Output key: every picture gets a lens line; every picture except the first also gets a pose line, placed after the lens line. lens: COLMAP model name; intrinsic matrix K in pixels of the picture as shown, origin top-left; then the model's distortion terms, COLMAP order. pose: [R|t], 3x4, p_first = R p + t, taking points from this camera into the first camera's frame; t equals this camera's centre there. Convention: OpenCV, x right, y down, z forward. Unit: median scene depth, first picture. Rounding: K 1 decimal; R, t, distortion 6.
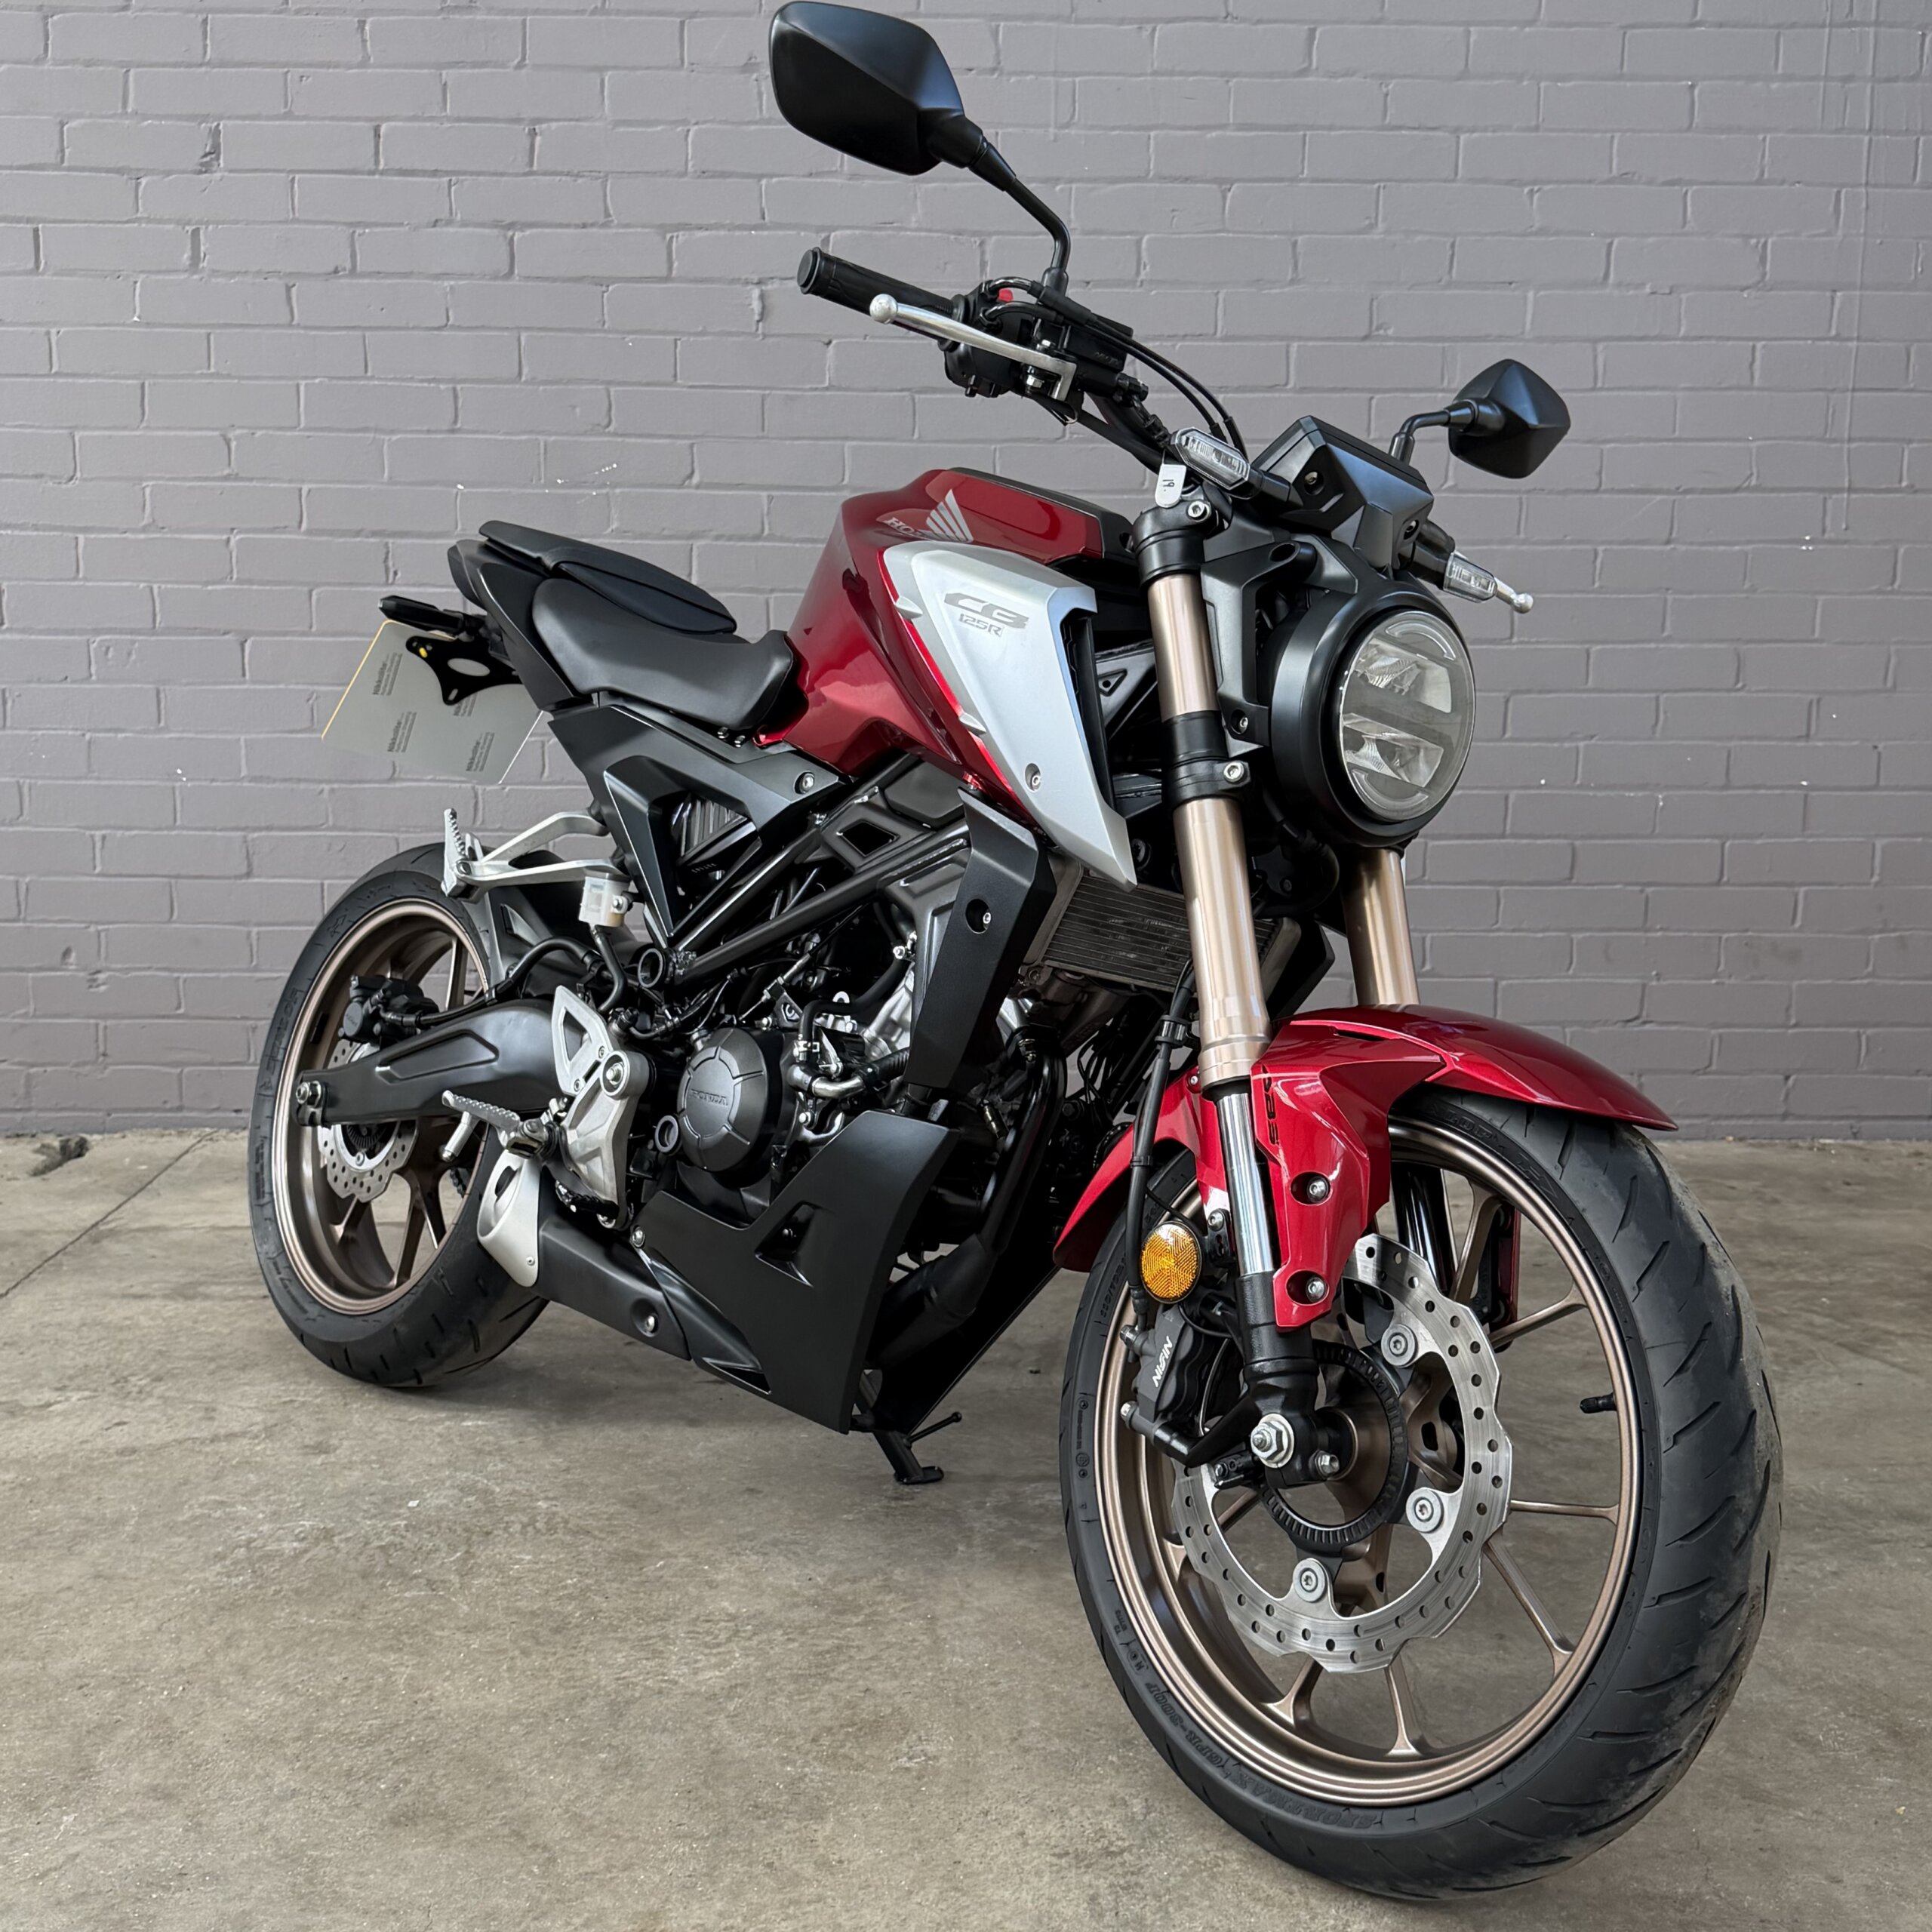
lens RADIAL K [[2381.6, 0, 977.2], [0, 2381.6, 996.4], [0, 0, 1]] dist [0.082307, 0.000000]
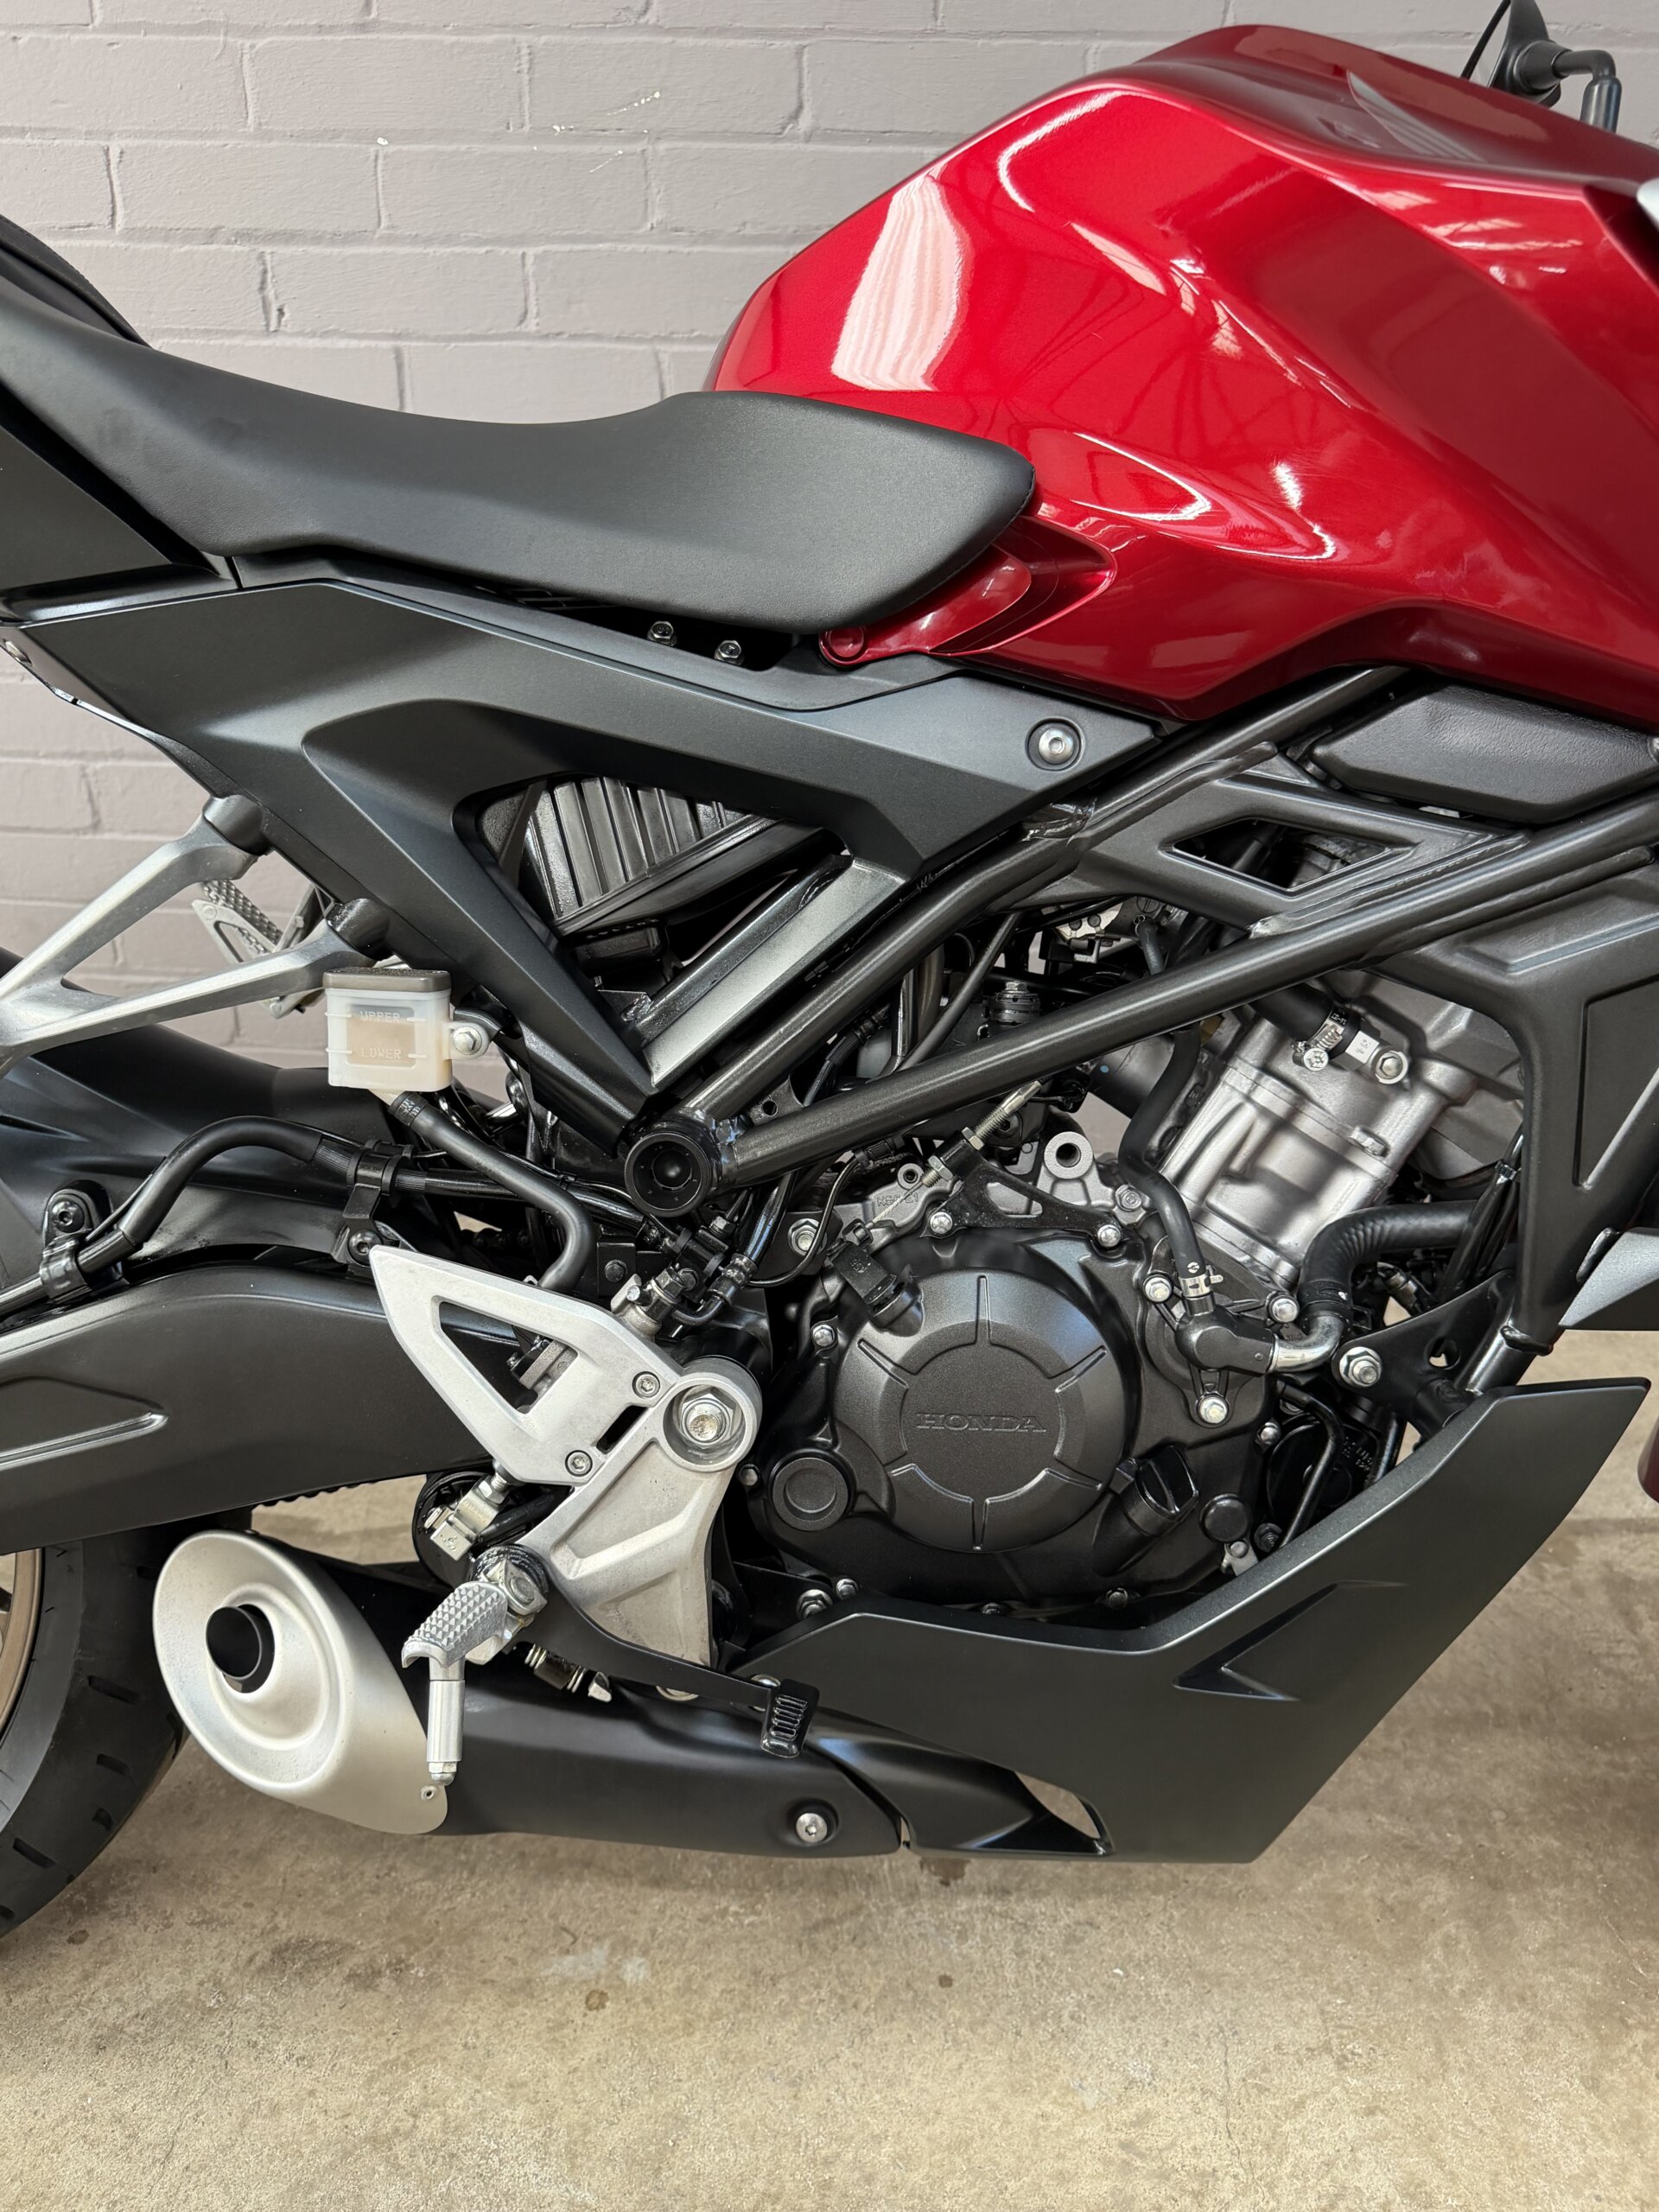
lens RADIAL K [[1626.1, 0, 829.4], [0, 1626.1, 1111.6], [0, 0, 1]] dist [0.013405, -0.020962]
pose [[0.996017, 0.045093, -0.076924, -0.074928], [-0.024586, 0.968144, 0.249184, -0.093256], [0.085710, -0.246300, 0.965396, 0.598831]]
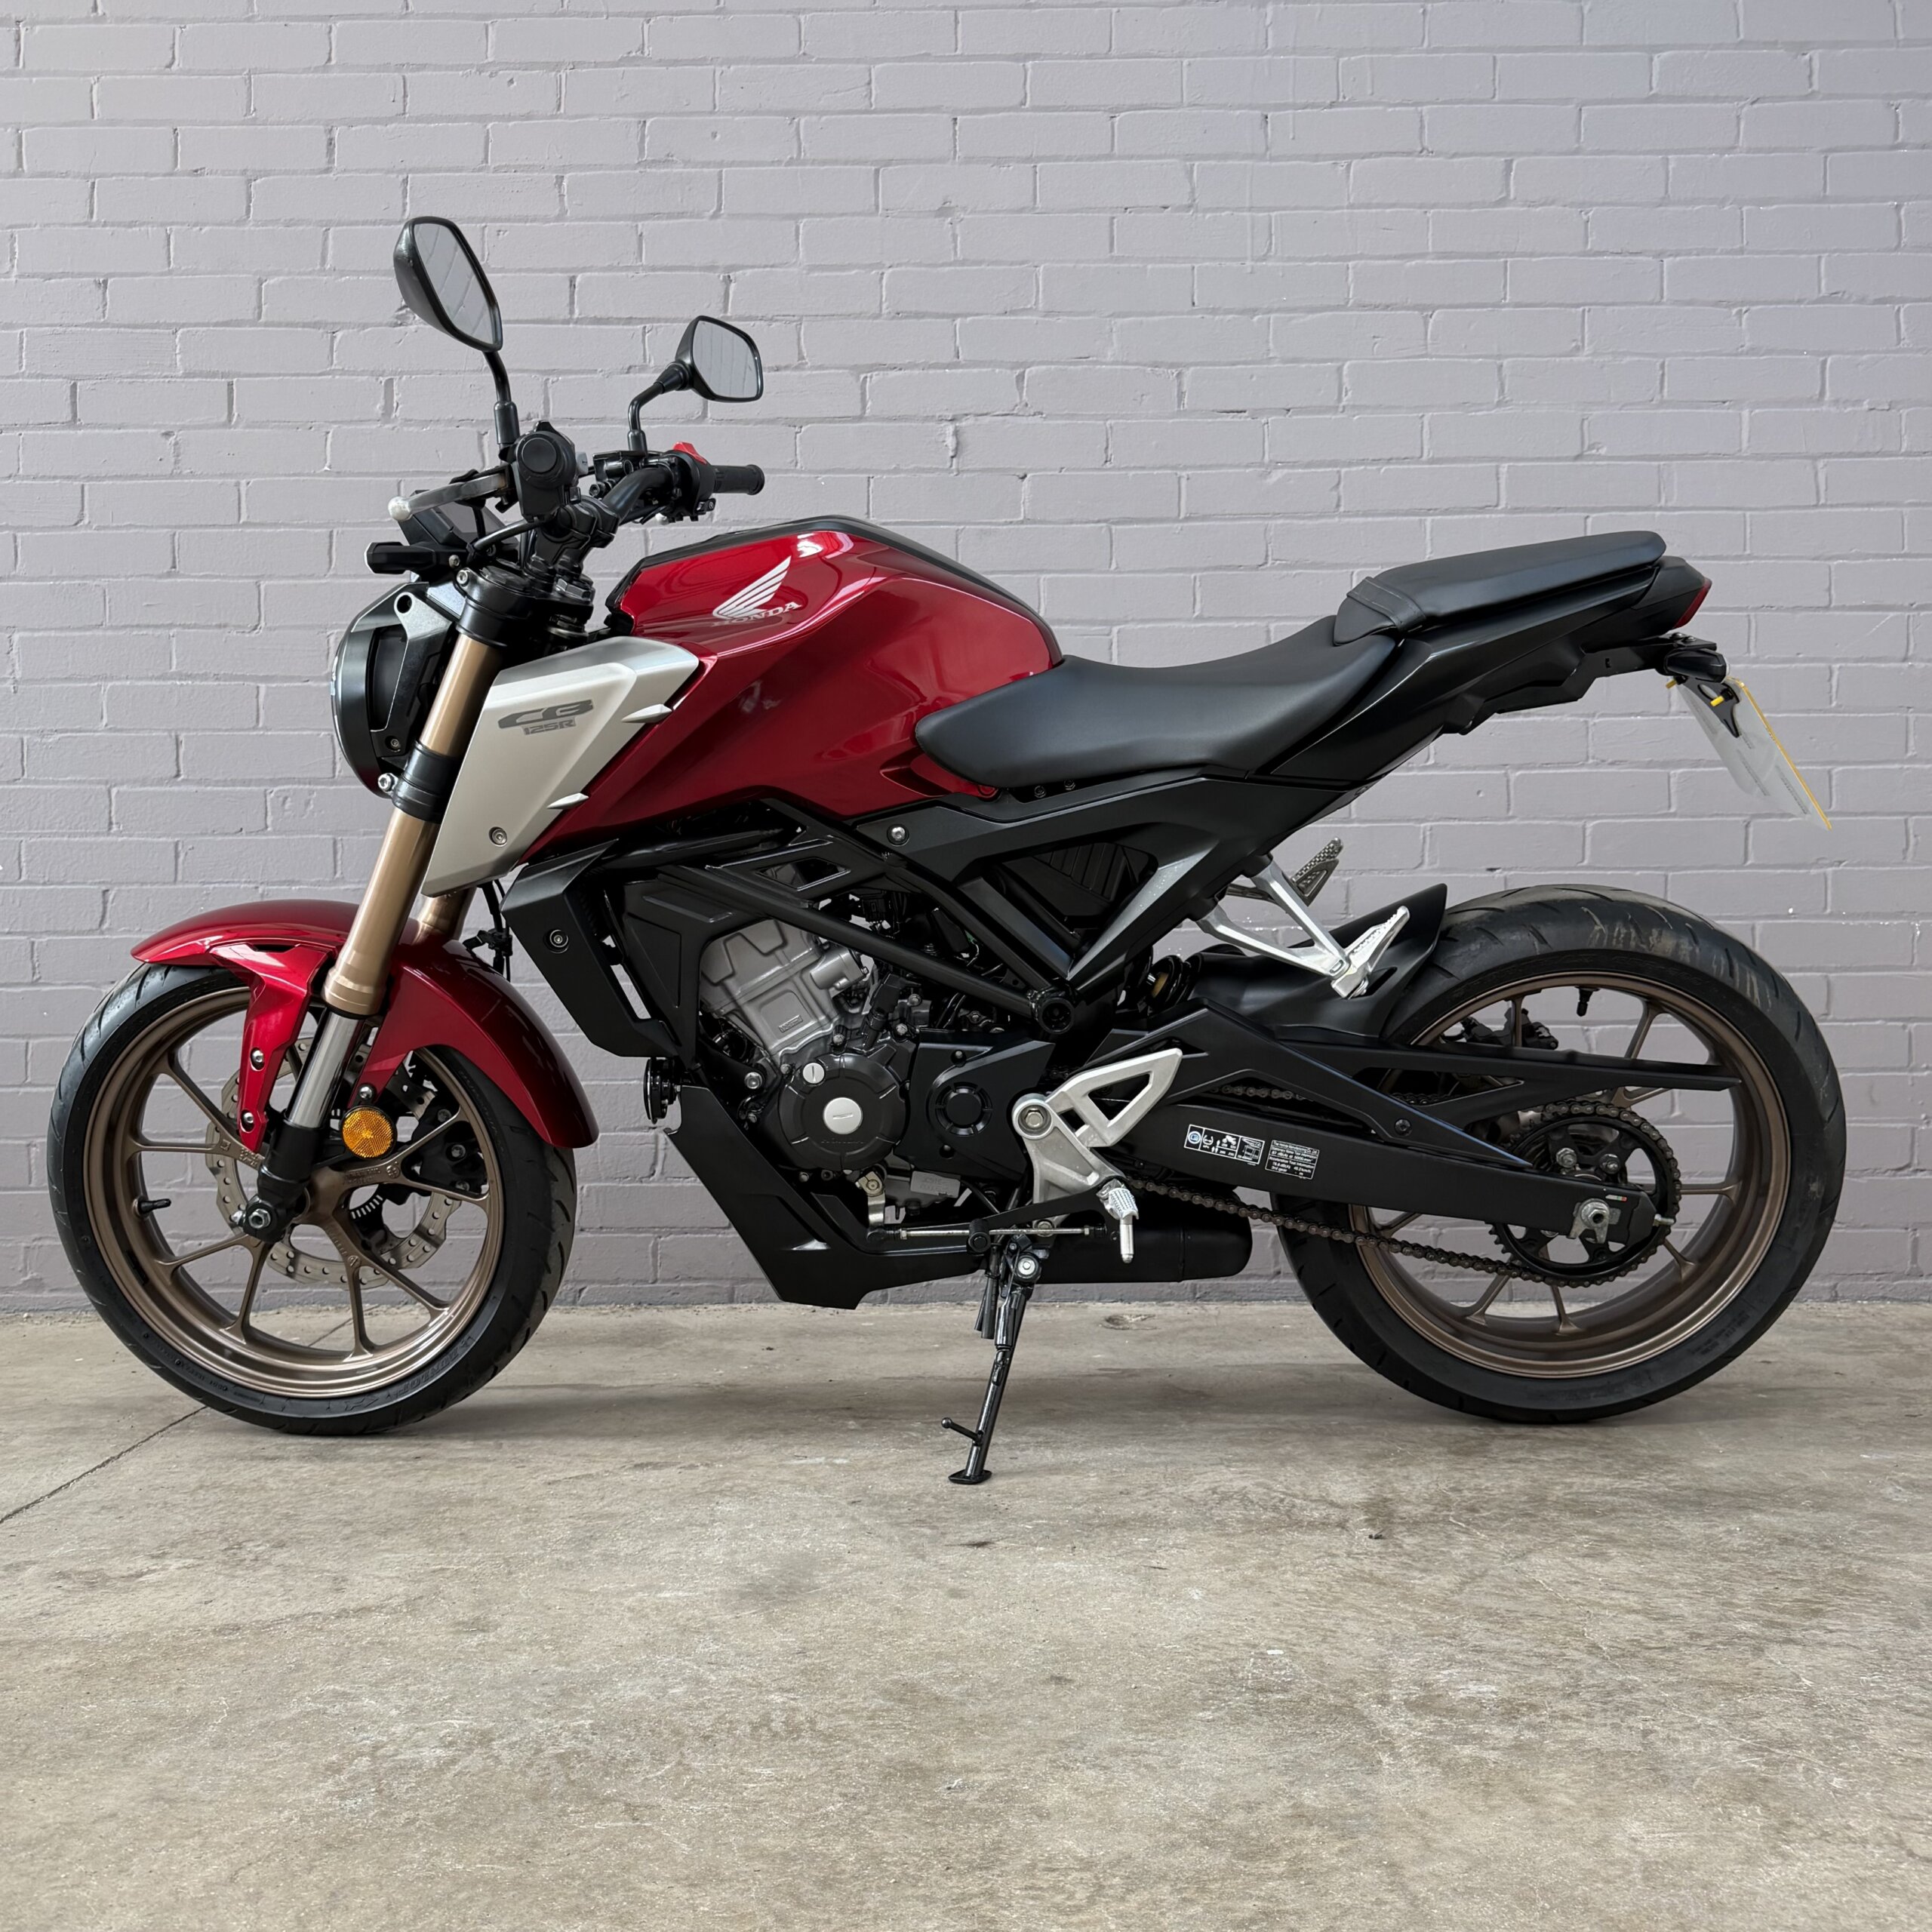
lens RADIAL K [[2003.7, 0, 973.9], [0, 2003.7, 966.3], [0, 0, 1]] dist [0.007557, 0.000000]
pose [[0.999445, -0.016909, -0.028697, -0.062728], [0.011999, 0.986490, -0.163380, 0.058338], [0.031072, 0.162945, 0.986146, 0.229516]]
